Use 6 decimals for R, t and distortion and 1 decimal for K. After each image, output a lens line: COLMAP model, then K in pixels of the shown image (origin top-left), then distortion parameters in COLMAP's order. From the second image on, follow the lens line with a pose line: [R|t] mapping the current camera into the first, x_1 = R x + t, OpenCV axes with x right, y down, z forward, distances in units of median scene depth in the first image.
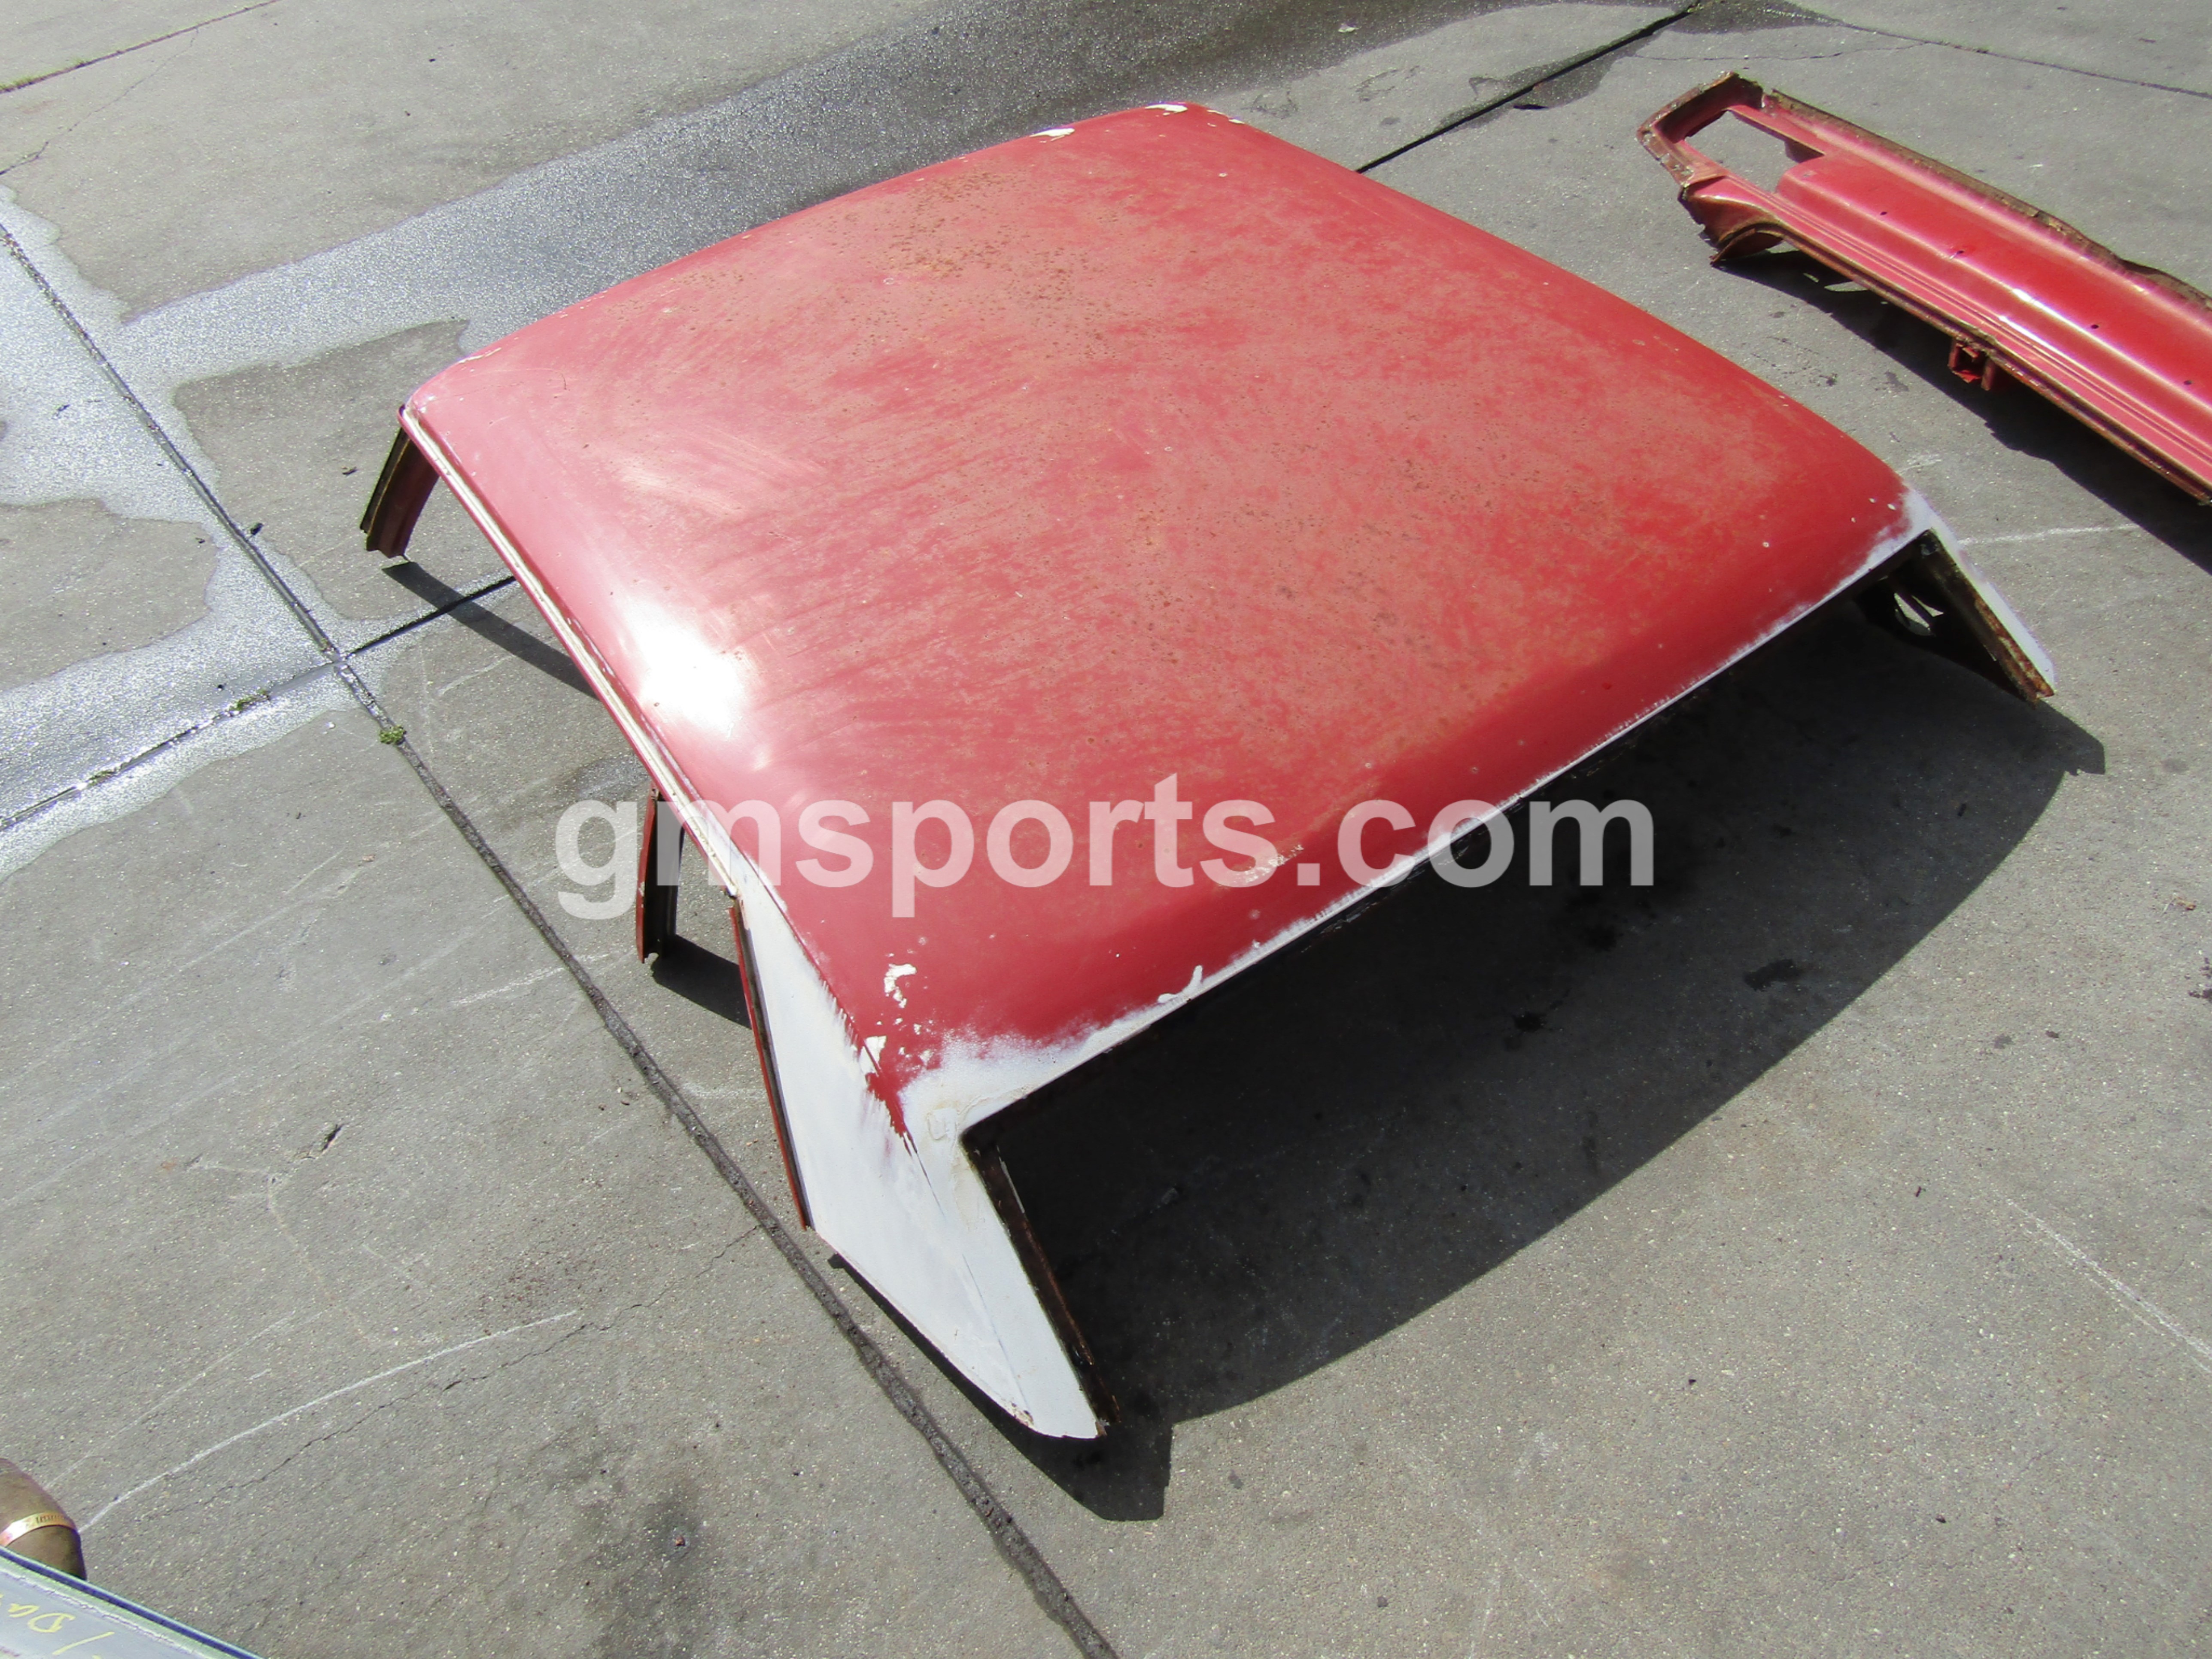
lens RADIAL K [[1615.3, 0, 1089.0], [0, 1615.3, 800.3], [0, 0, 1]] dist [-0.044745, 0.042868]
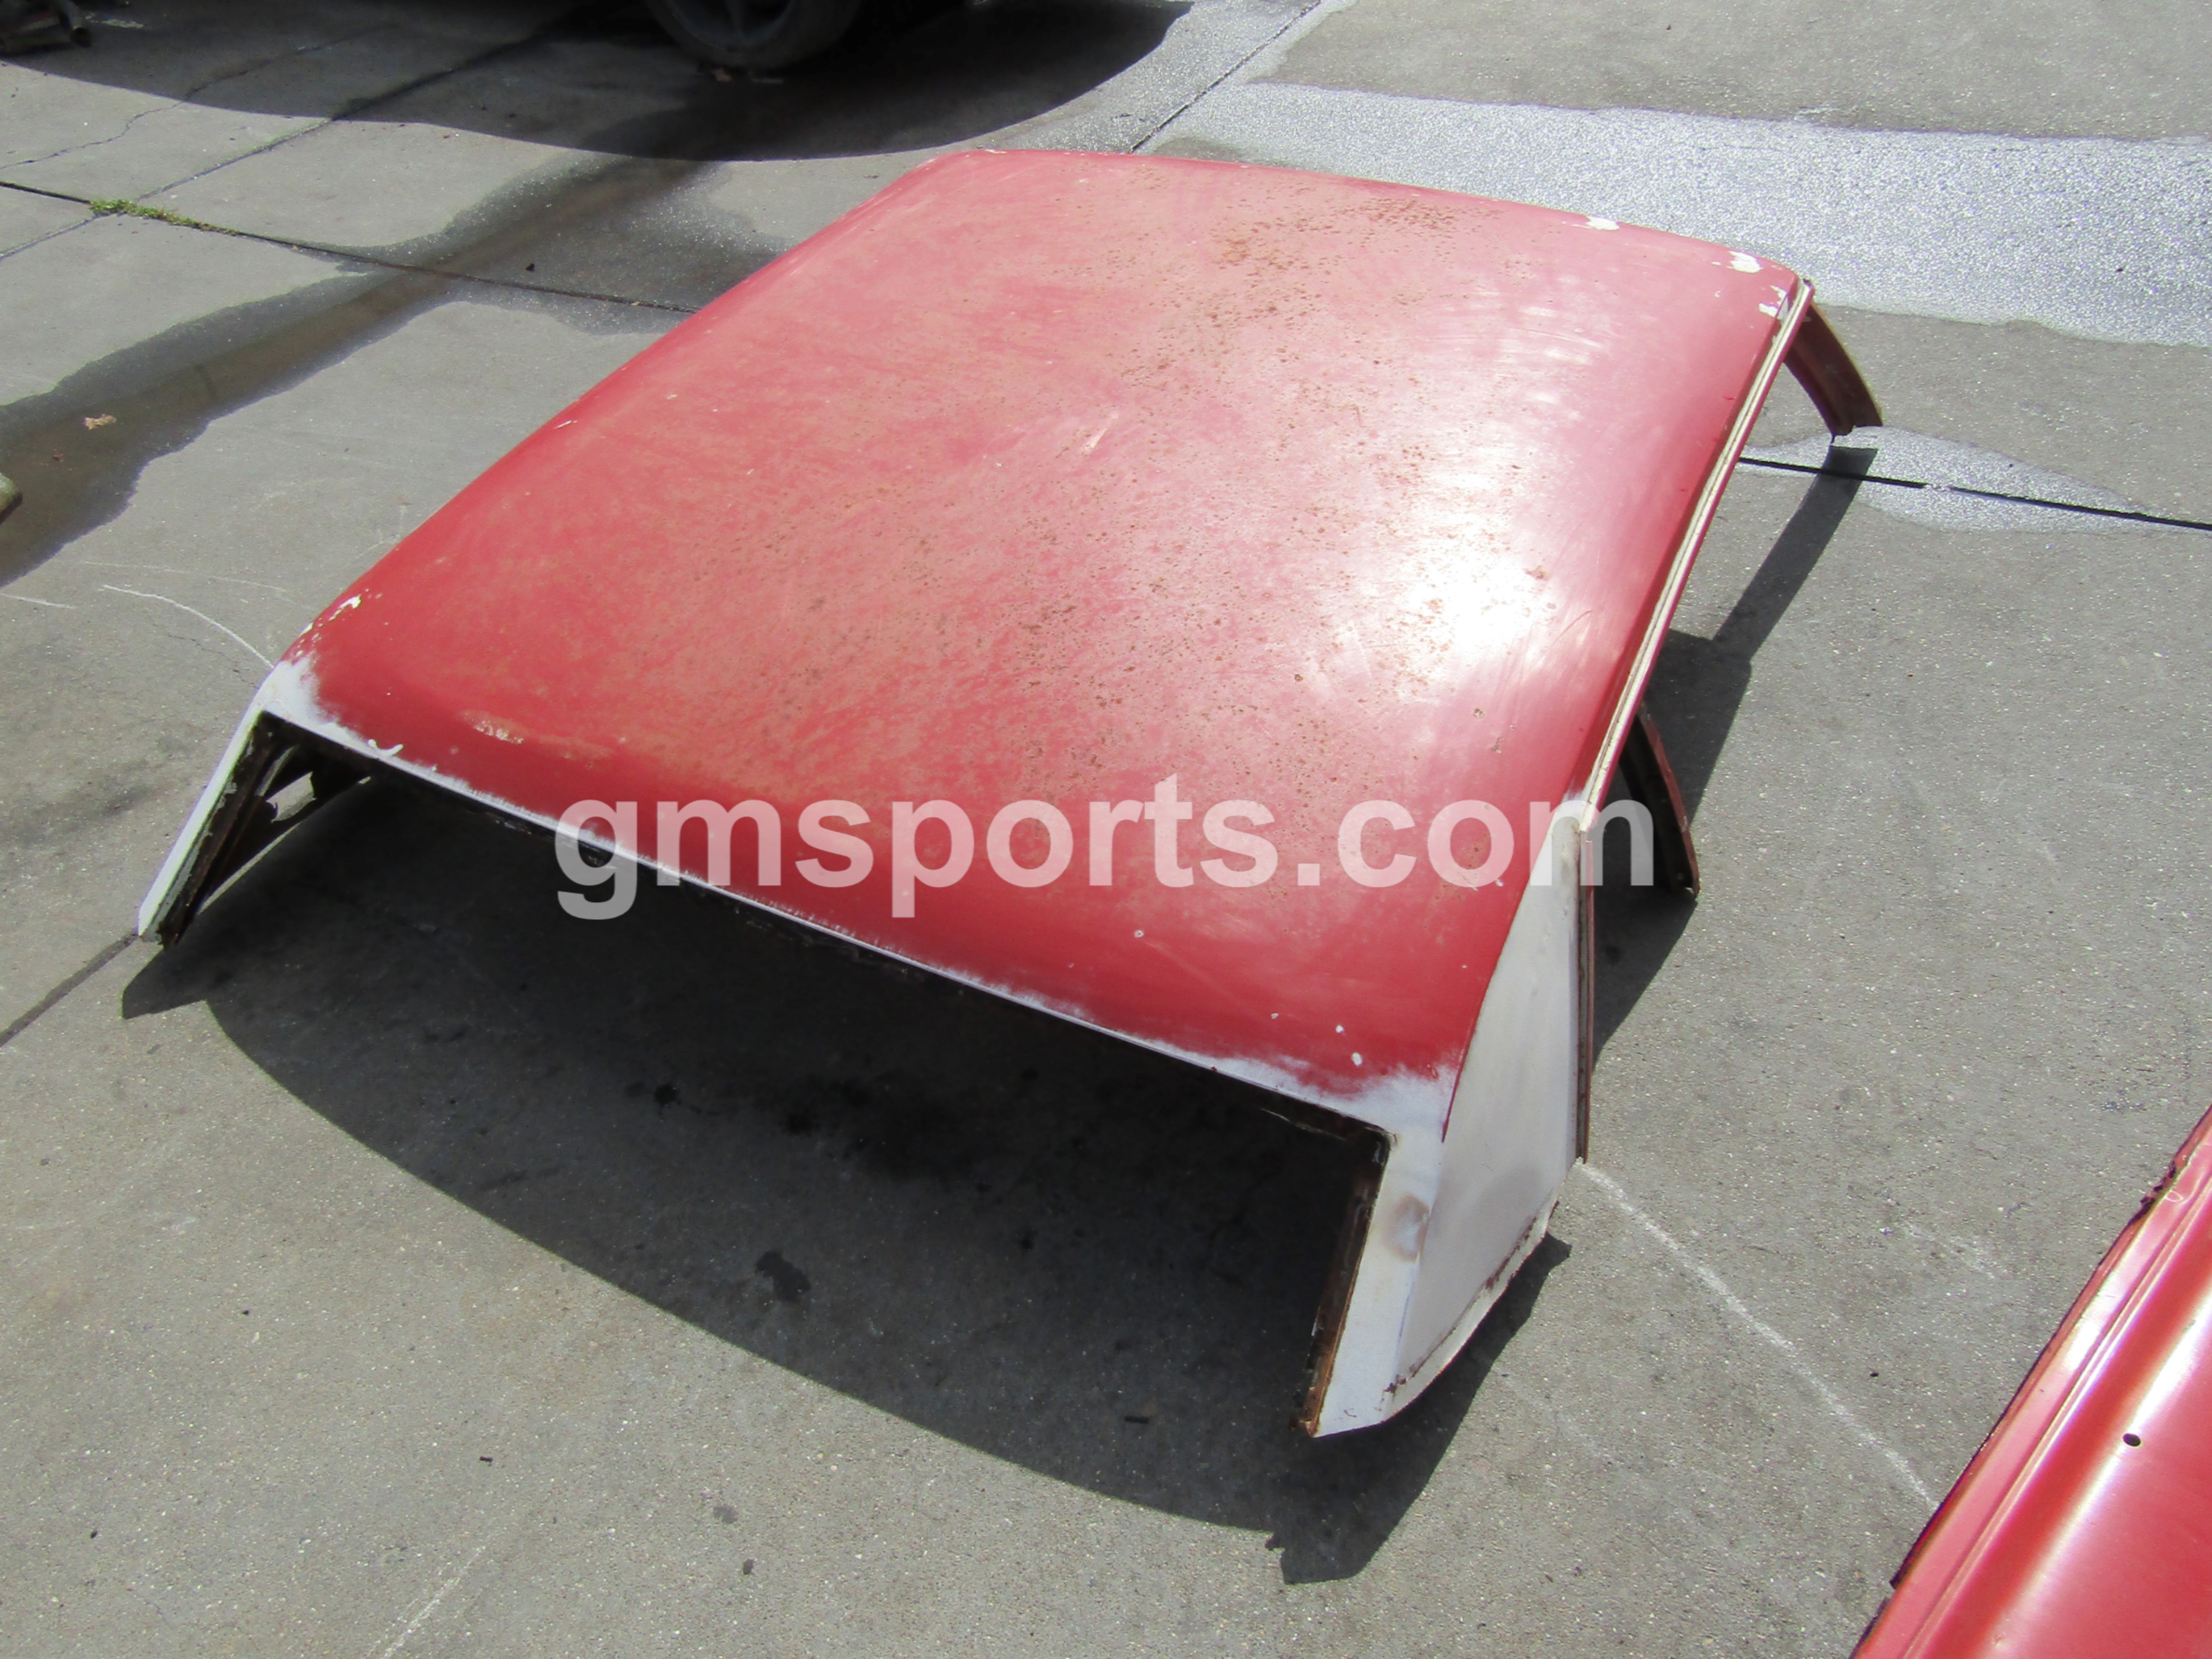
lens RADIAL K [[1581.0, 0, 1106.0], [0, 1581.0, 829.5], [0, 0, 1]] dist [-0.009759, -0.000995]
pose [[0.458698, 0.649424, -0.606503, 0.908814], [-0.609664, 0.726561, 0.316889, -0.458882], [0.646456, 0.224407, 0.729202, 0.471346]]
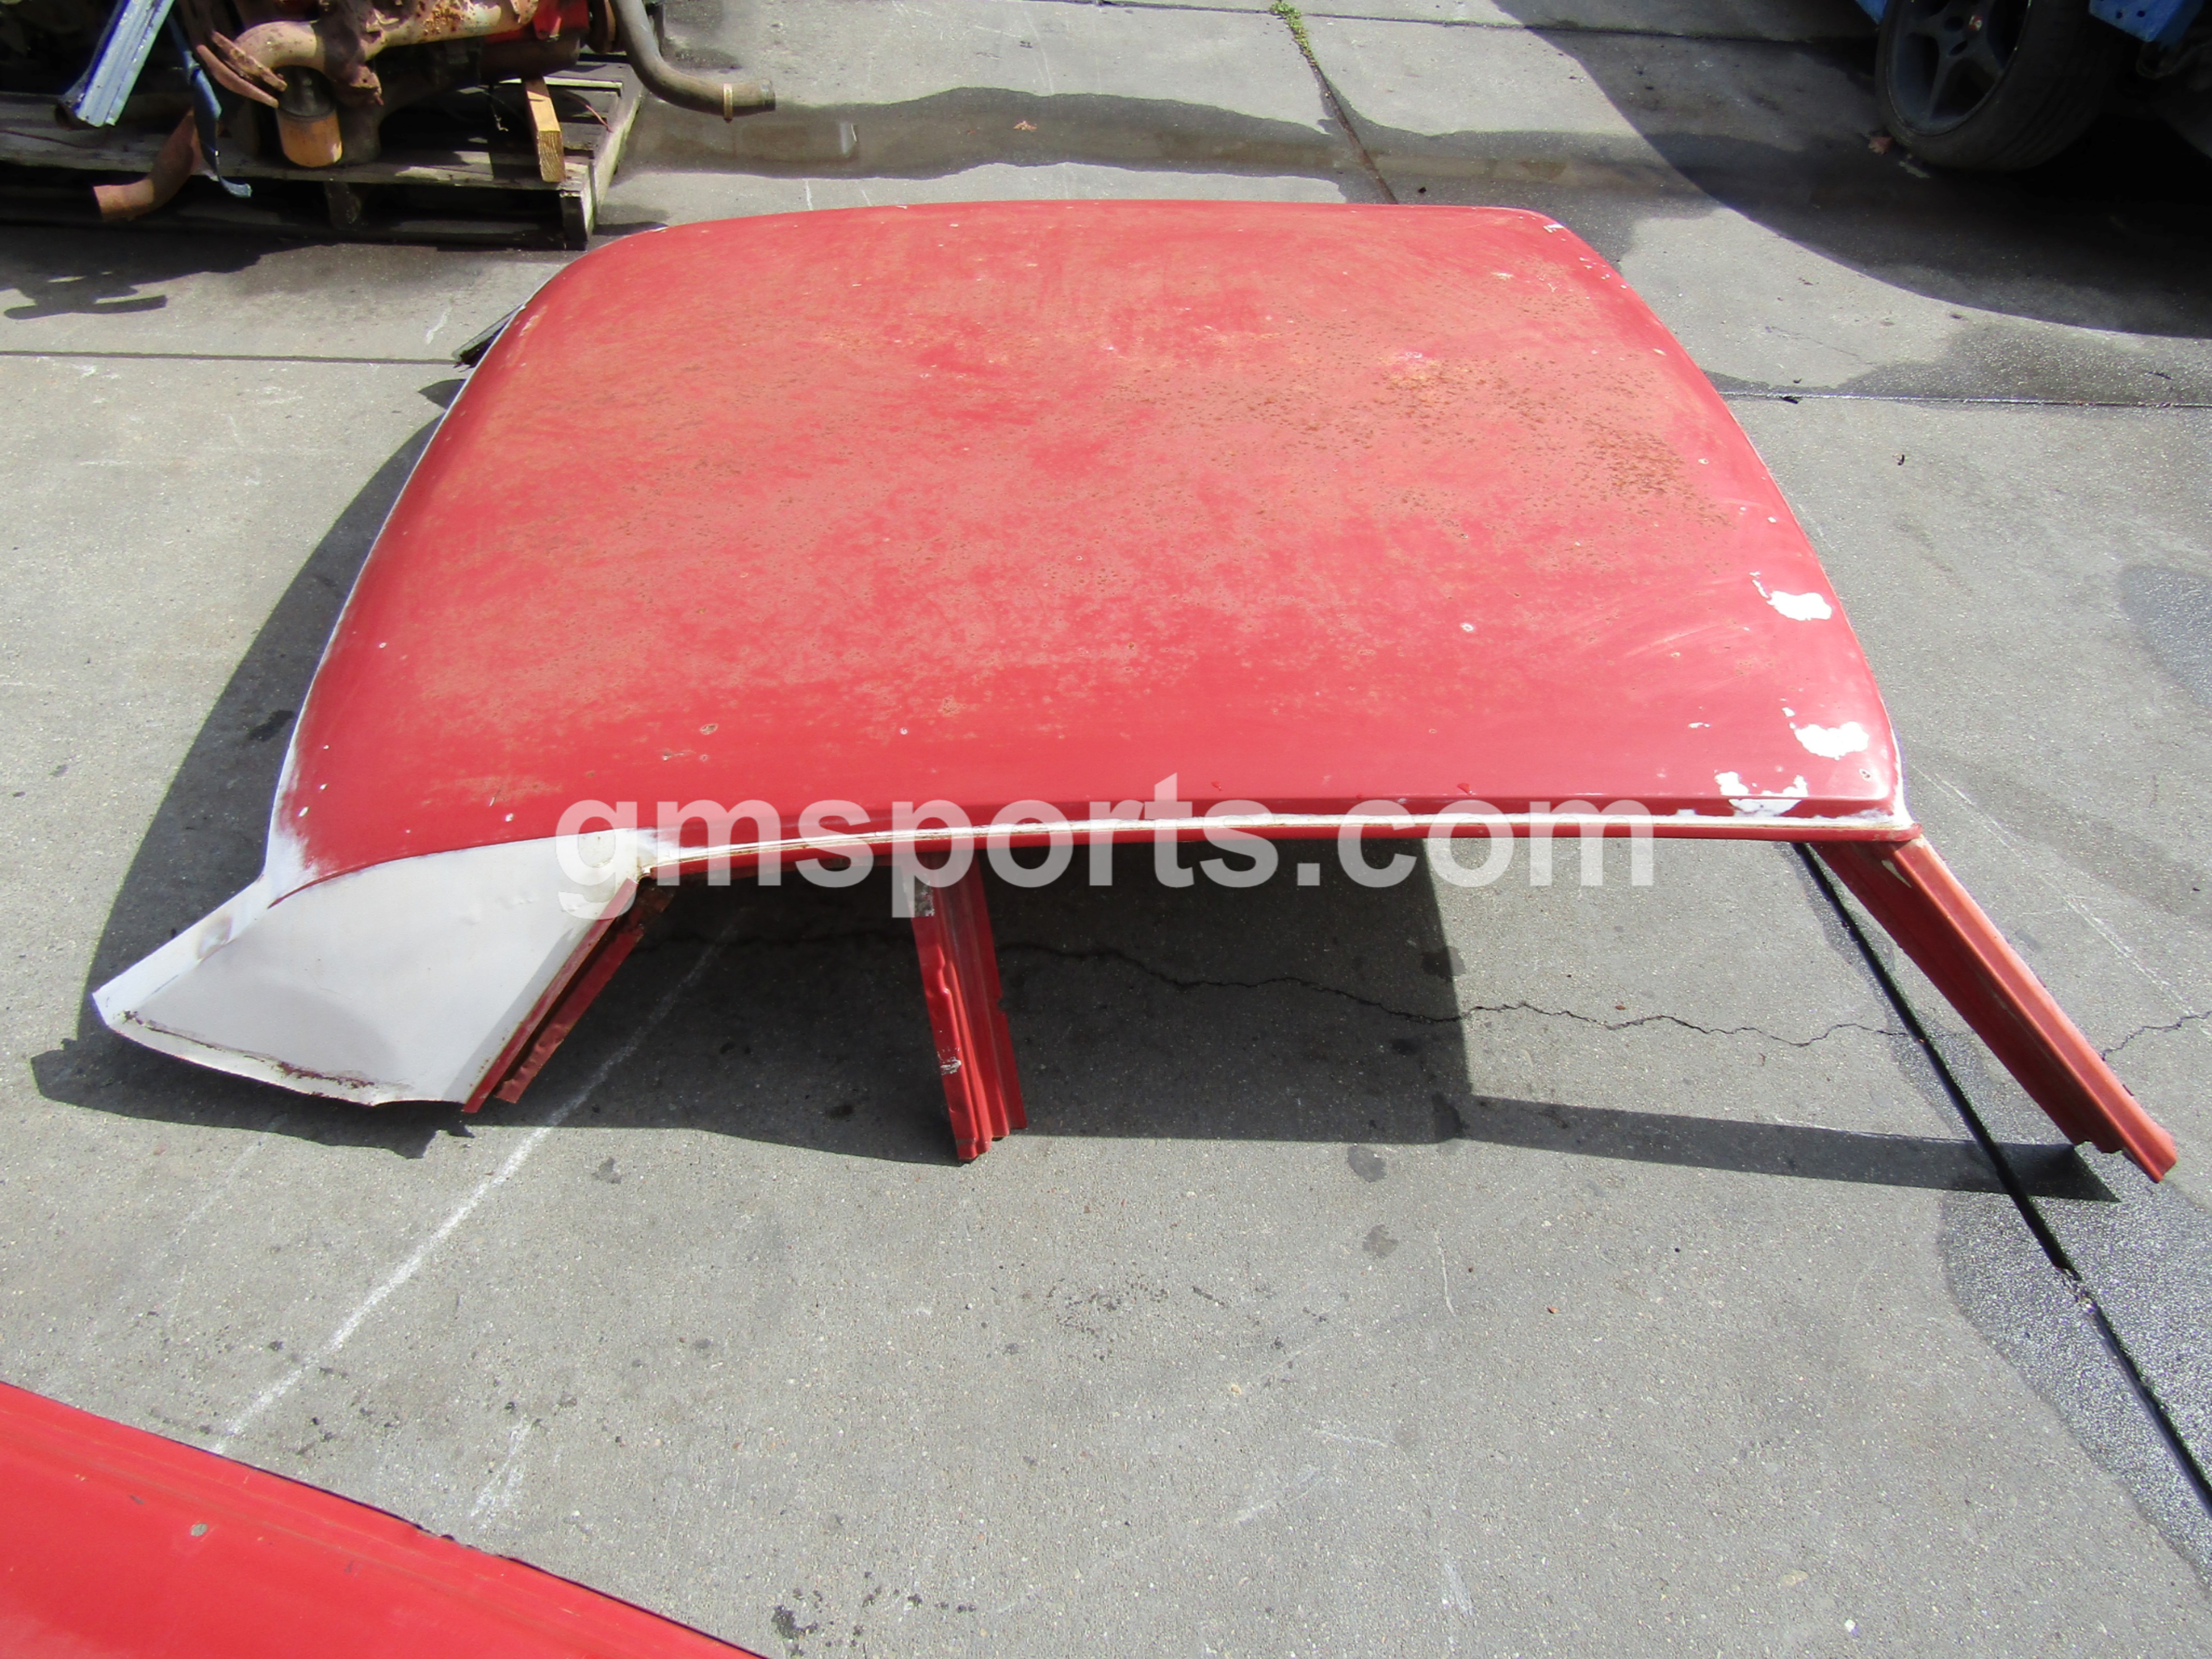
lens RADIAL K [[1601.2, 0, 1106.0], [0, 1601.2, 829.5], [0, 0, 1]] dist [-0.007270, -0.002723]
pose [[-0.536719, 0.619753, -0.572572, 0.842409], [-0.586680, 0.213598, 0.781142, -1.150763], [0.606415, 0.755170, 0.248955, 1.194638]]
